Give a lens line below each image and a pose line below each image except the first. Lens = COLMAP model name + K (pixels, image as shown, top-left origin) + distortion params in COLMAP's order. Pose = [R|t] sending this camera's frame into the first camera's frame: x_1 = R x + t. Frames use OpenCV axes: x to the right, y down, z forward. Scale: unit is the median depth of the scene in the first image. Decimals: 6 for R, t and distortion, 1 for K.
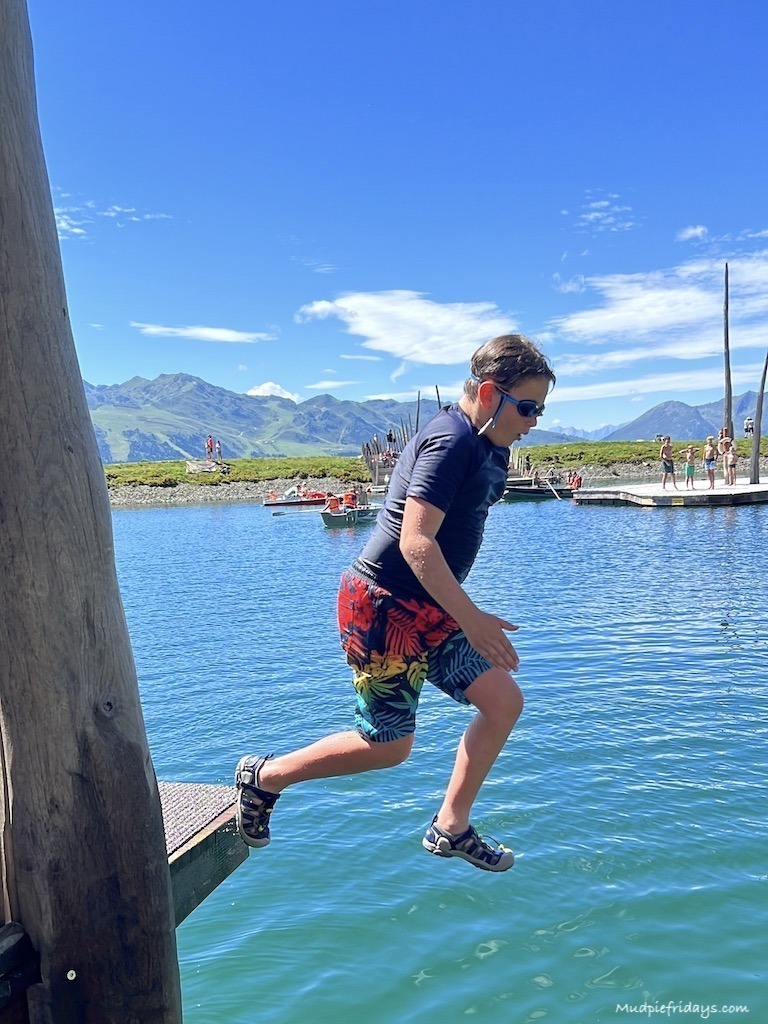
lens RADIAL K [[950.9, 0, 384.0], [0, 950.9, 513.4], [0, 0, 1]] dist [0.019243, 0.000000]
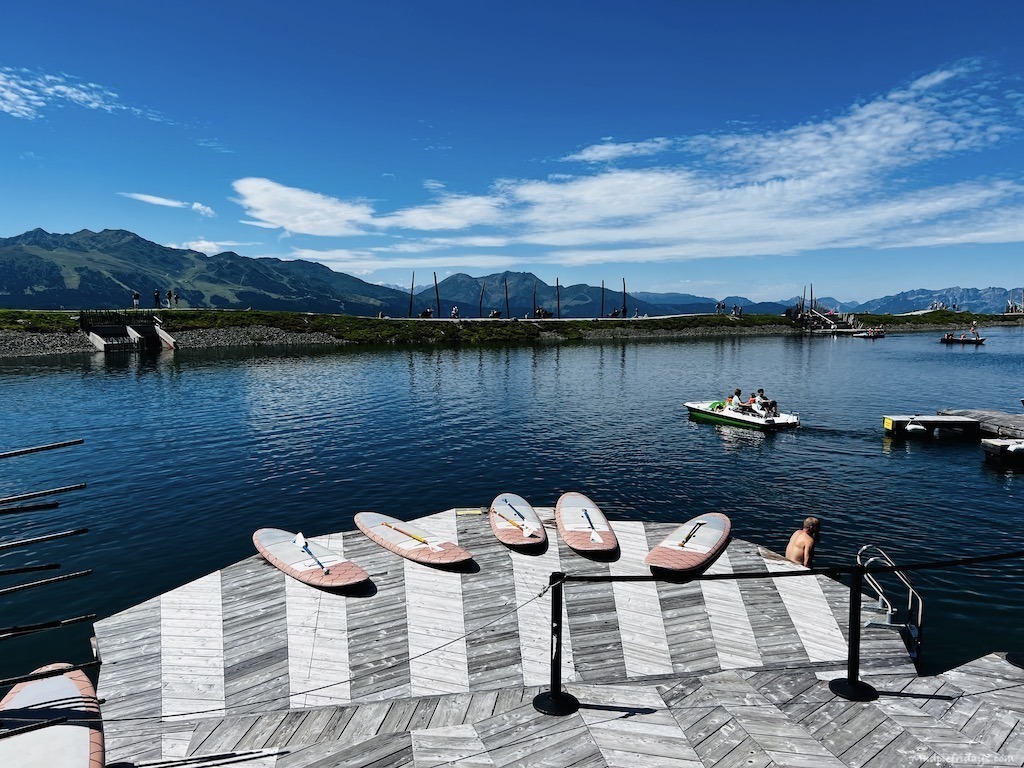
lens RADIAL K [[771.7, 0, 515.5], [0, 771.7, 382.8], [0, 0, 1]] dist [0.005663, -0.000129]
pose [[0.950683, 0.018692, 0.309600, -0.007555], [-0.026516, 0.999426, 0.021083, 0.041161], [-0.309029, -0.028253, 0.950633, -0.279777]]
